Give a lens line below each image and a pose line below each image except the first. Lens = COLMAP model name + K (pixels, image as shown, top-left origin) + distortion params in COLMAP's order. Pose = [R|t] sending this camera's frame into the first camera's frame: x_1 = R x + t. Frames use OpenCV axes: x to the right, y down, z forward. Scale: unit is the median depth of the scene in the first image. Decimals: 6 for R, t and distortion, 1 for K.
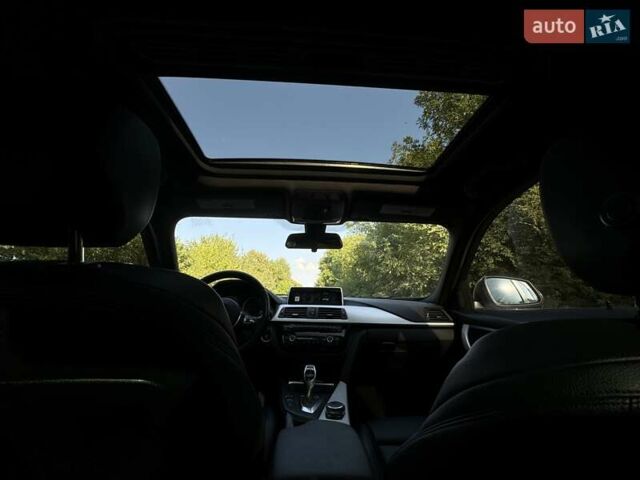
lens RADIAL K [[247.1, 0, 326.3], [0, 247.1, 243.1], [0, 0, 1]] dist [-0.001960, -0.000017]
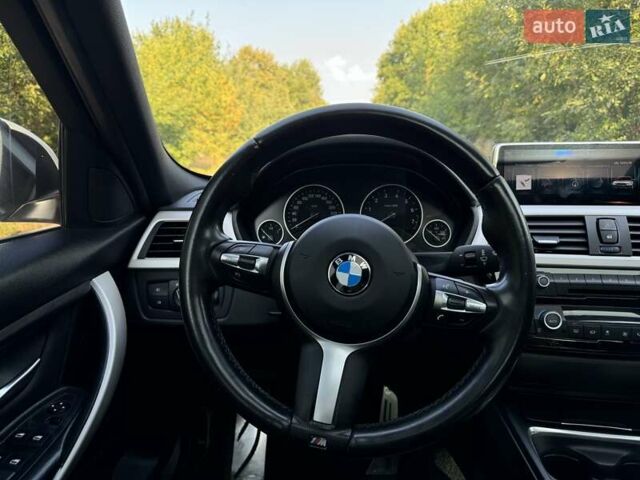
lens RADIAL K [[434.3, 0, 327.1], [0, 434.3, 237.4], [0, 0, 1]] dist [0.034014, -0.042678]
pose [[0.991617, -0.005301, -0.129101, -0.310697], [0.061382, 0.898539, 0.434580, 0.032978], [0.113699, -0.438861, 0.891332, 0.472699]]
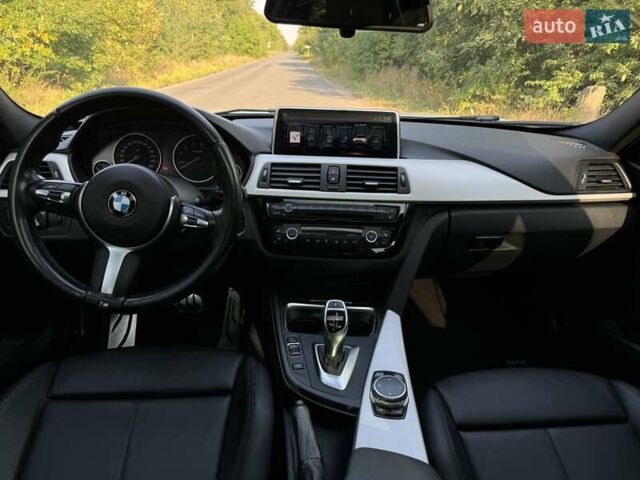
lens RADIAL K [[434.3, 0, 323.4], [0, 434.3, 229.4], [0, 0, 1]] dist [0.034014, -0.042678]
pose [[0.999897, 0.012337, 0.007390, -0.075119], [-0.014346, 0.819687, 0.572632, -0.087184], [0.001007, -0.572679, 0.819779, 0.292077]]
